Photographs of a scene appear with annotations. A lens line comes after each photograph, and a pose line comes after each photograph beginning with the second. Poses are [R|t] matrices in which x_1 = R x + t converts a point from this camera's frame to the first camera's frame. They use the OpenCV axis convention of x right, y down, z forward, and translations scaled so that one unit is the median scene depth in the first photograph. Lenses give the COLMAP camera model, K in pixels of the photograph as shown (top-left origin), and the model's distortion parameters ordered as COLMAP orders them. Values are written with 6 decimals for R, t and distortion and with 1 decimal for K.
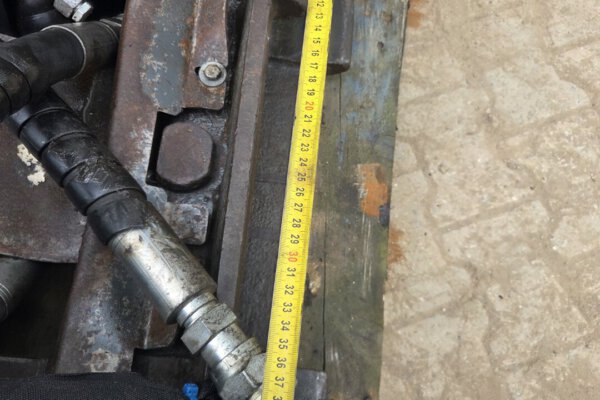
lens RADIAL K [[547.1, 0, 300.0], [0, 547.1, 200.0], [0, 0, 1]] dist [0.049070, -0.015833]
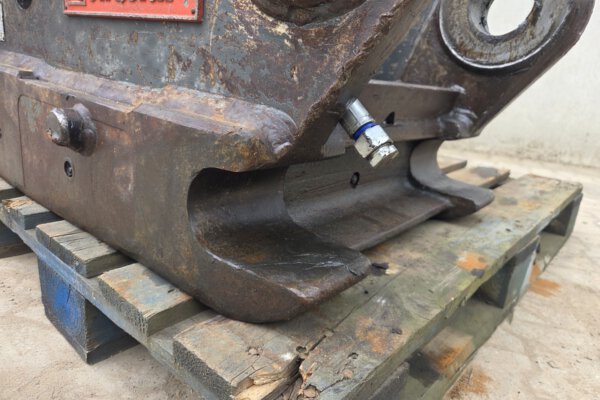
lens RADIAL K [[414.2, 0, 300.0], [0, 414.2, 200.0], [0, 0, 1]] dist [0.002981, -0.001462]
pose [[0.823096, 0.239991, -0.514701, 0.232782], [-0.563835, 0.453613, -0.690163, 0.662182], [0.067843, 0.858277, 0.508683, 0.398450]]
